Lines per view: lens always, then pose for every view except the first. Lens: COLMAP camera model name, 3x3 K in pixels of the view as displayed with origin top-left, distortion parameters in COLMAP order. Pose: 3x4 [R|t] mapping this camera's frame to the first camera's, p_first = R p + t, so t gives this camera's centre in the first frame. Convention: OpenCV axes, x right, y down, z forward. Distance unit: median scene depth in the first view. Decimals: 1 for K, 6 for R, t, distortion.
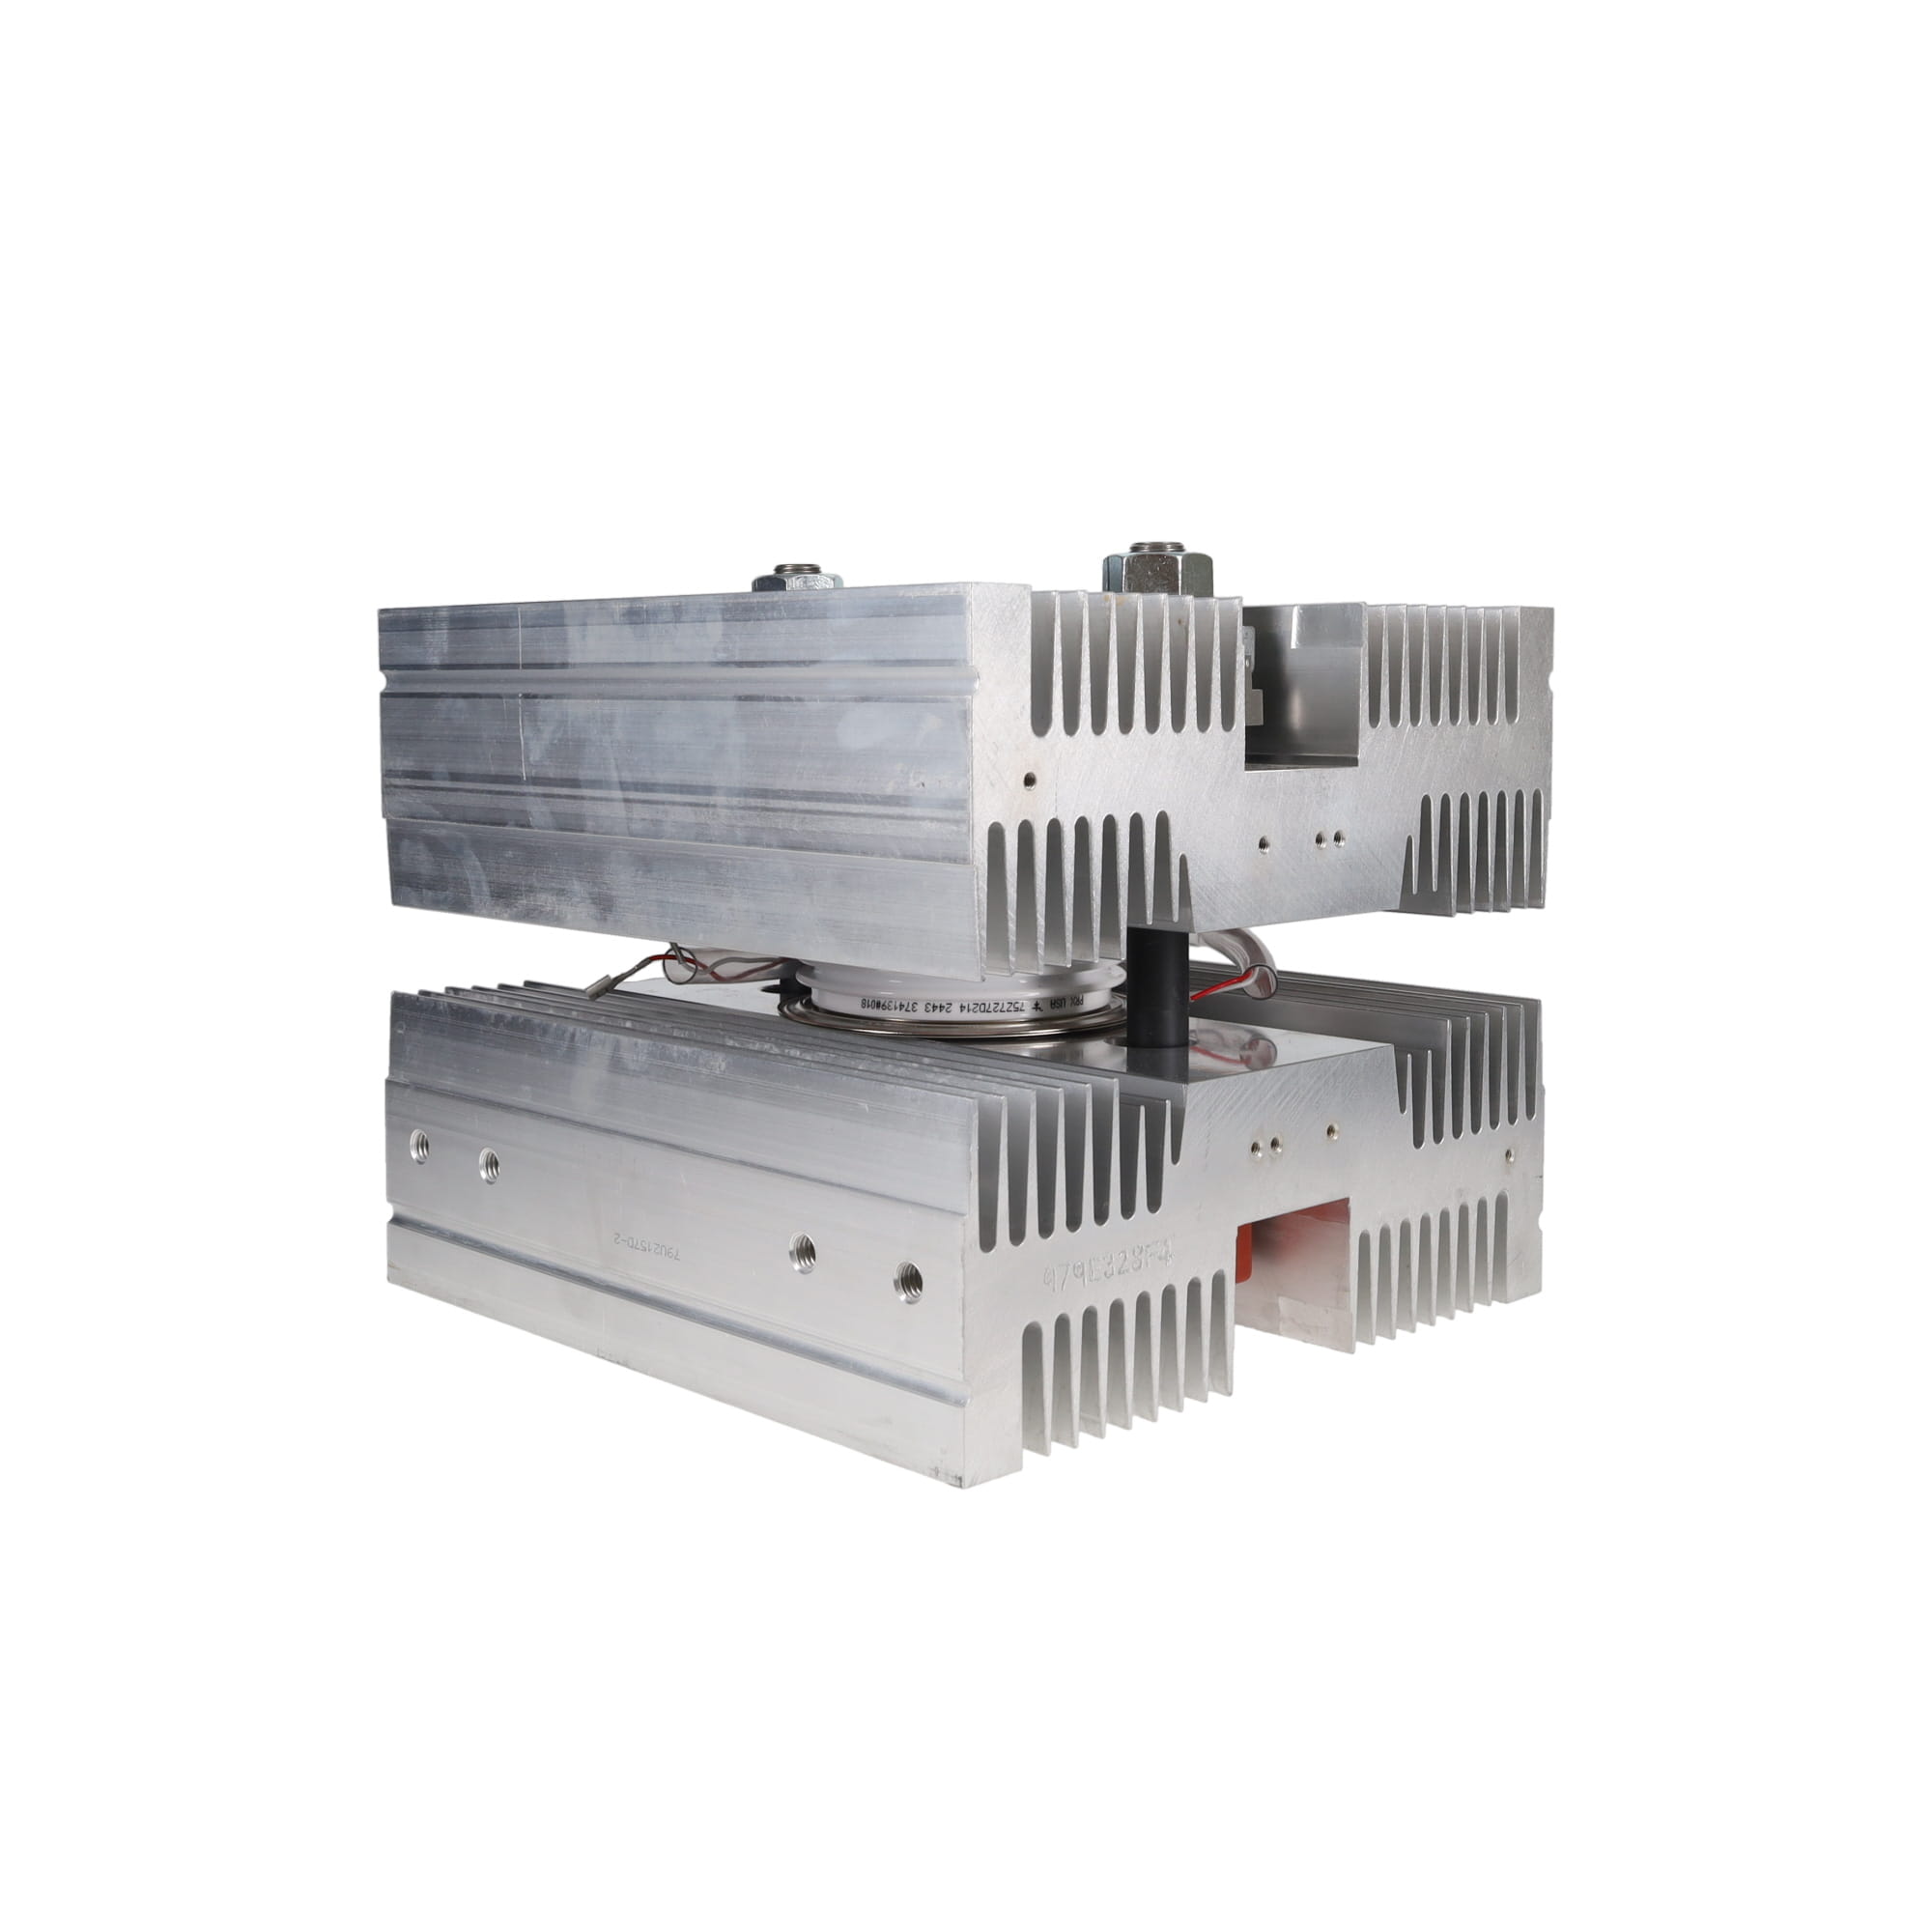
lens RADIAL K [[2274.4, 0, 966.0], [0, 2274.4, 966.0], [0, 0, 1]] dist [0.010015, 0.001320]
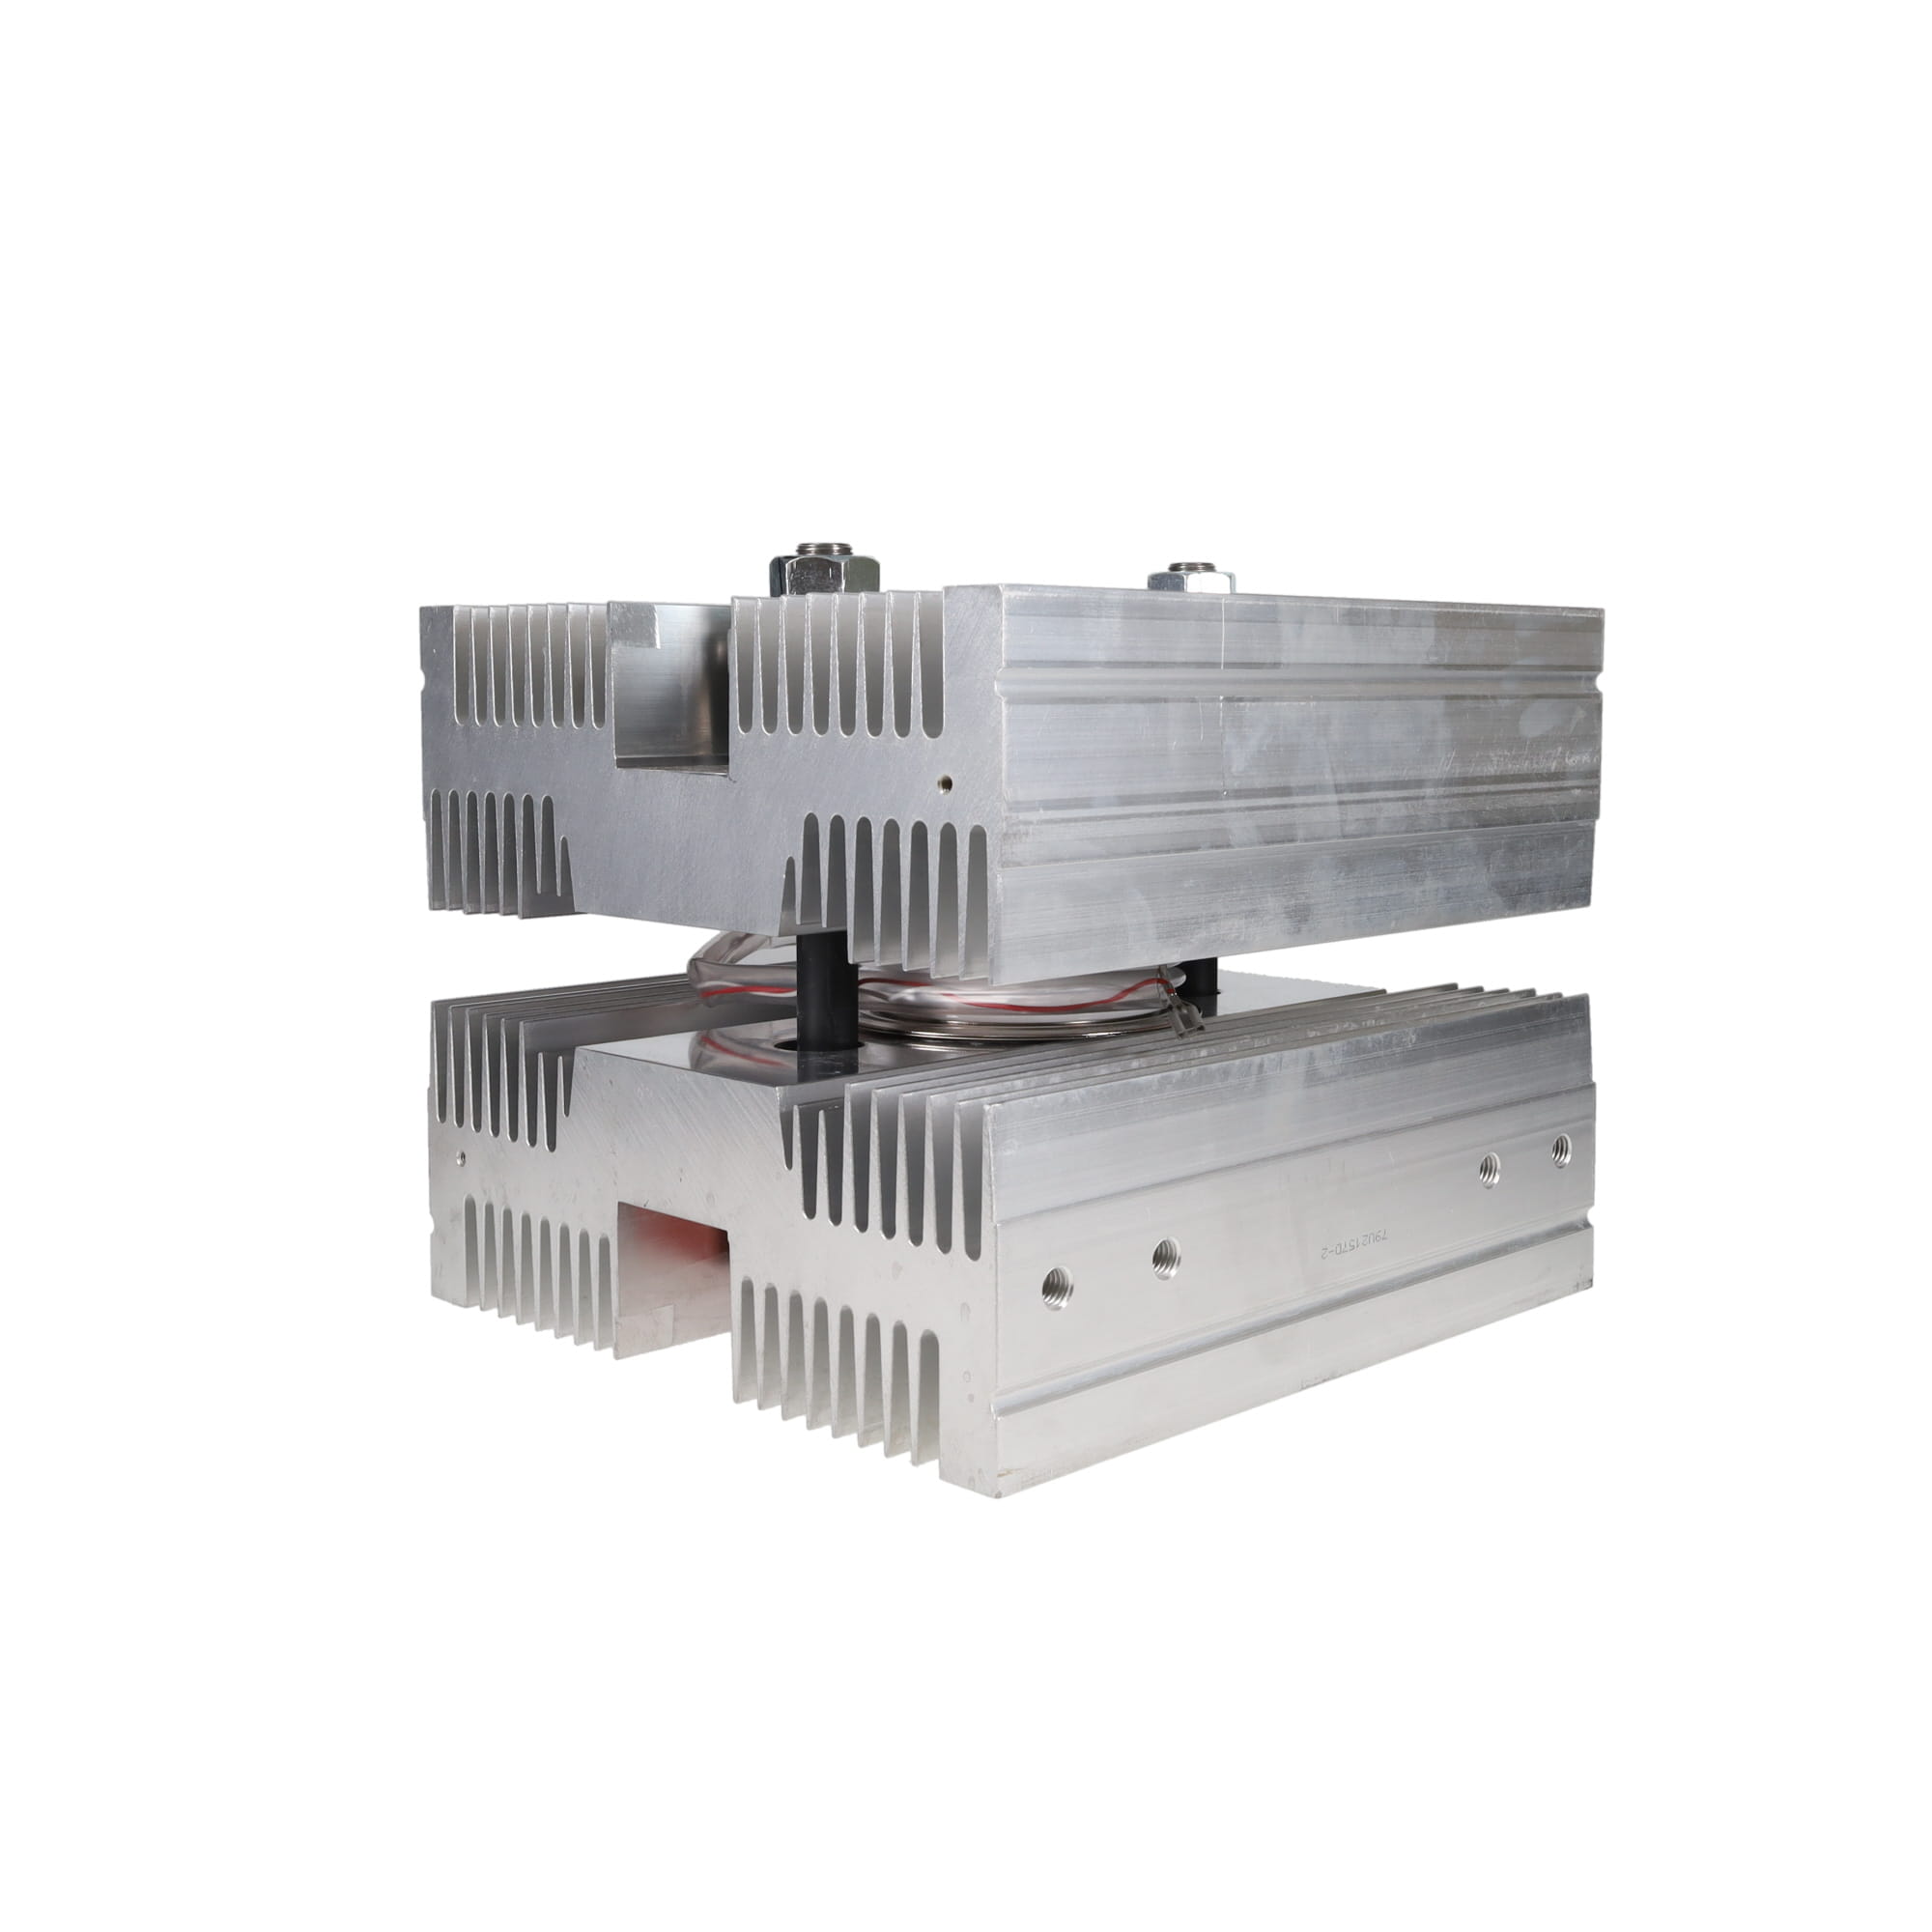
lens RADIAL K [[2308.3, 0, 991.0], [0, 2308.3, 965.2], [0, 0, 1]] dist [-0.006050, -0.009107]
pose [[-0.015137, -0.124307, 0.992128, -1.155925], [0.123561, 0.984404, 0.125224, -0.148392], [-0.992221, 0.124484, 0.000458, 1.164966]]
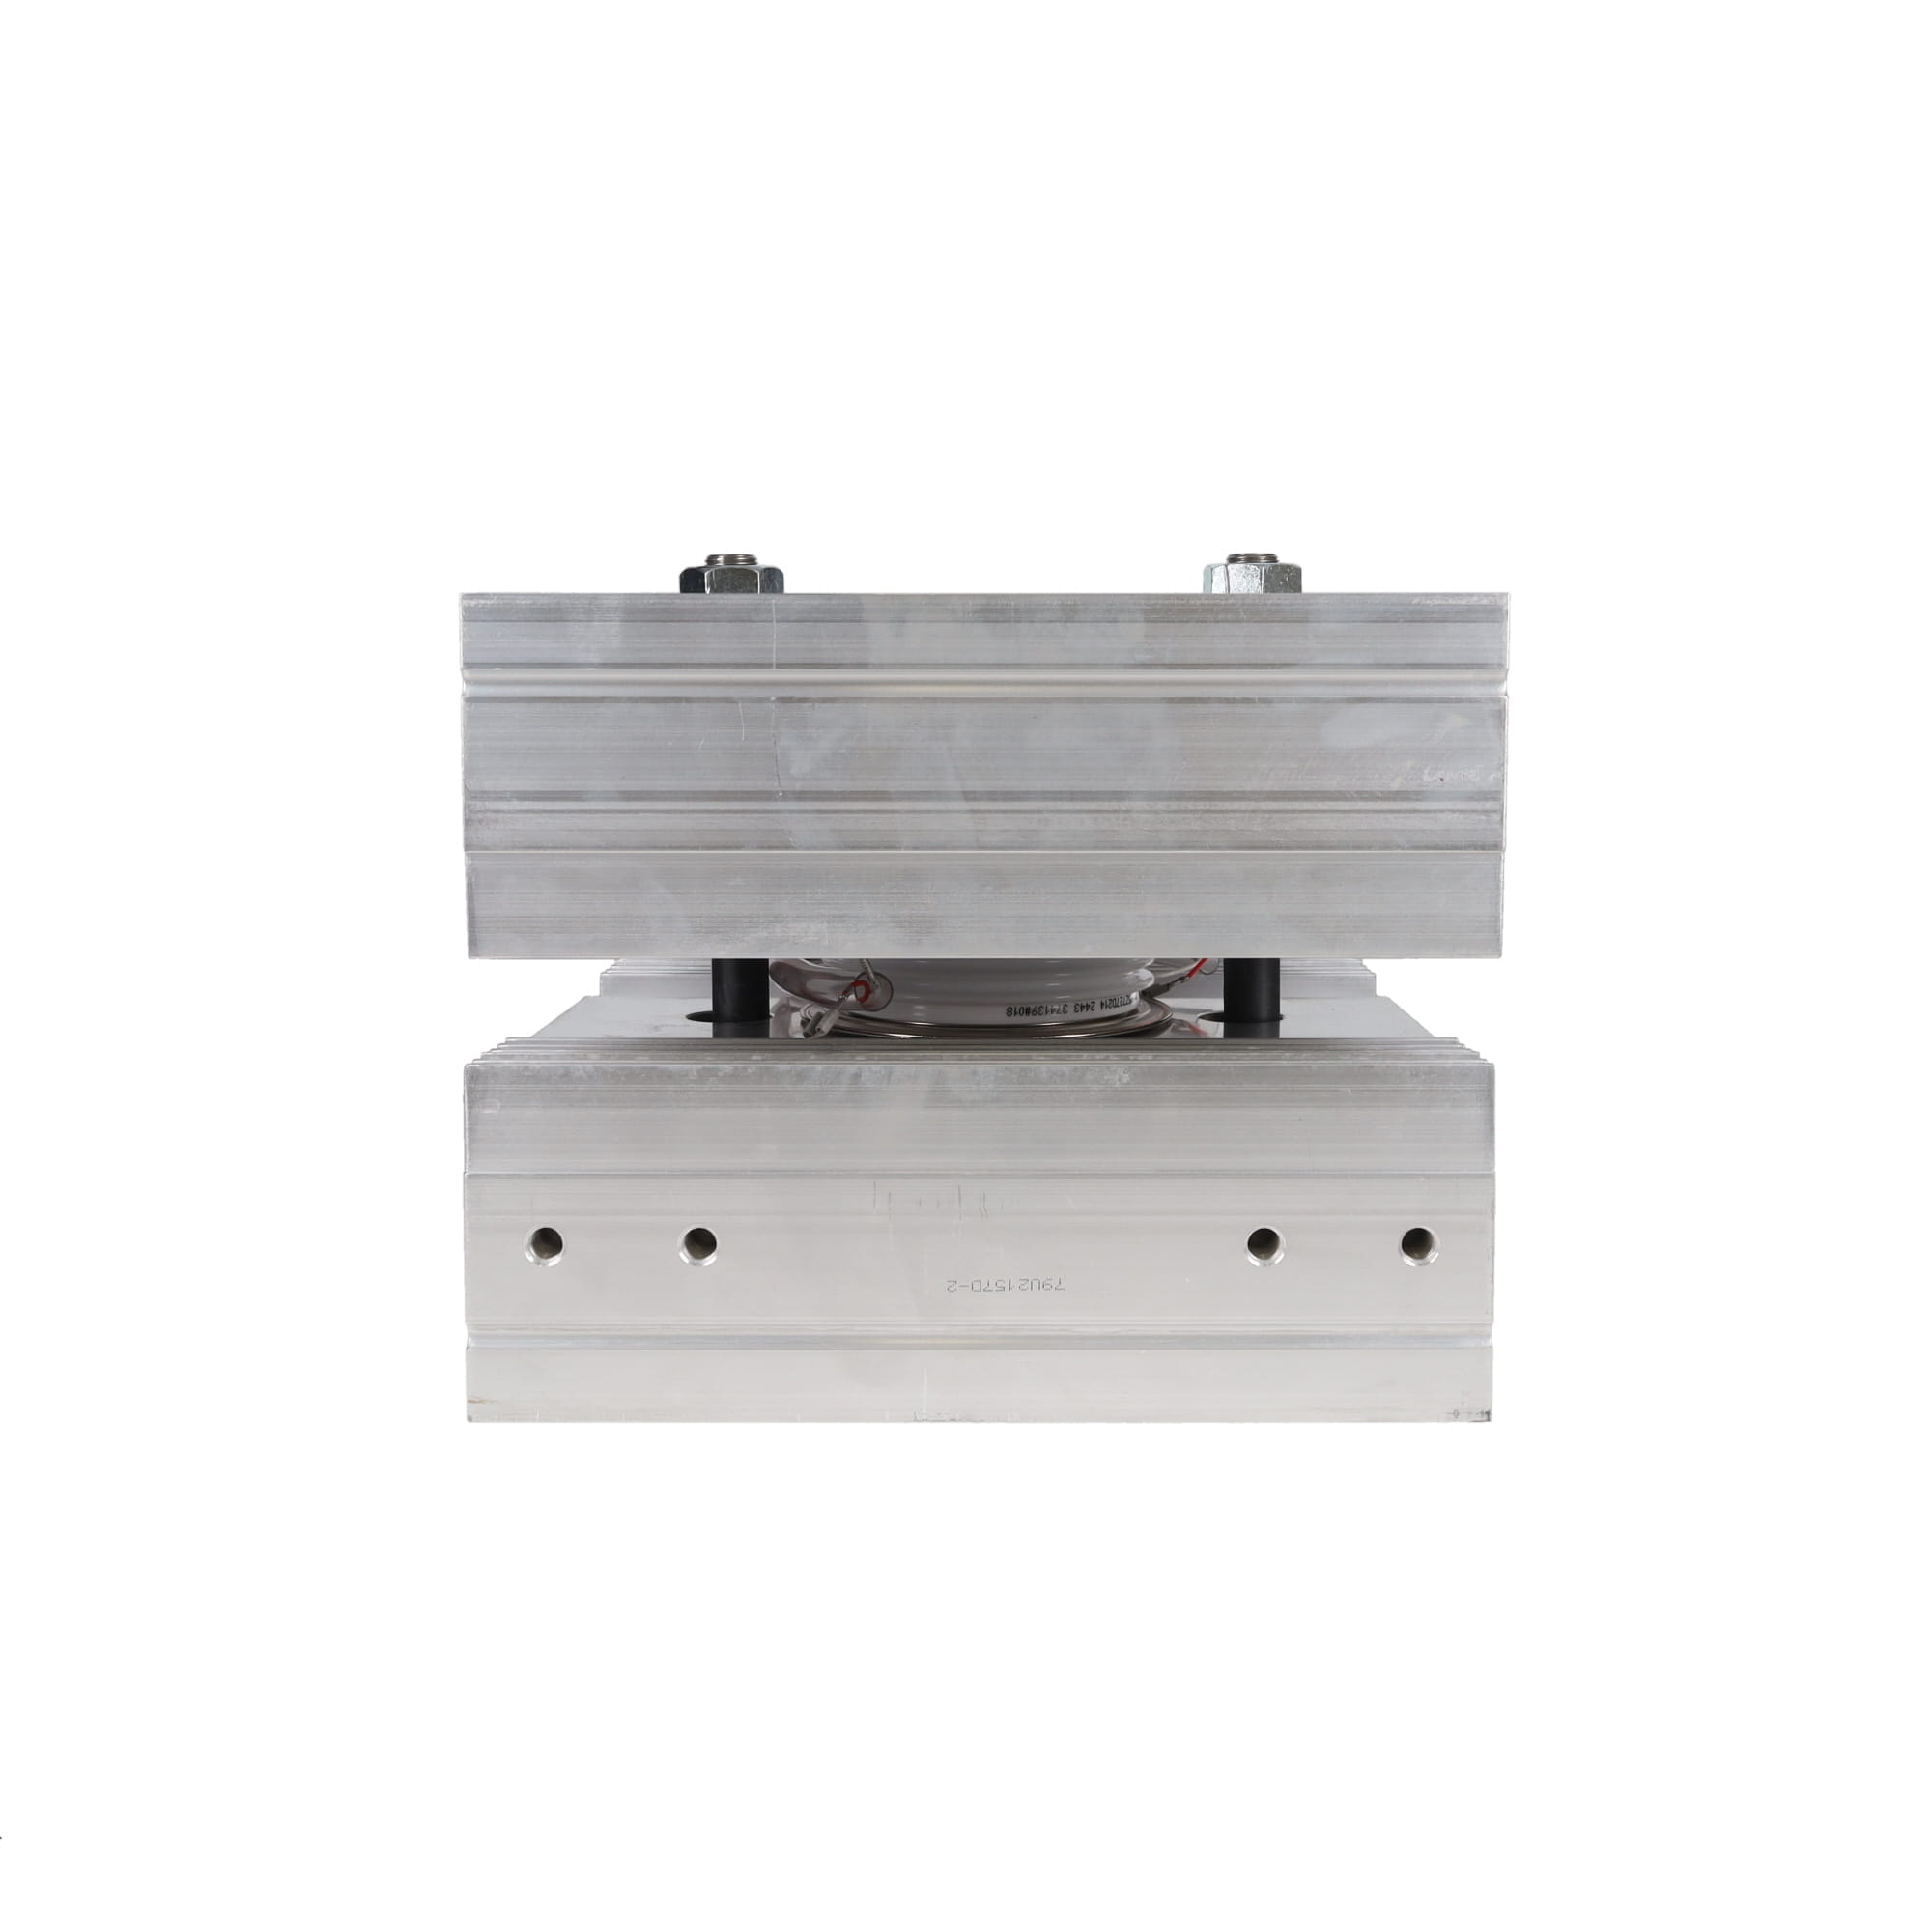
lens RADIAL K [[2274.4, 0, 966.0], [0, 2274.4, 966.0], [0, 0, 1]] dist [0.010015, 0.001320]
pose [[0.697408, -0.087564, 0.711305, -0.823223], [0.088570, 0.995430, 0.035701, -0.043573], [-0.711180, 0.038102, 0.701977, 0.353638]]
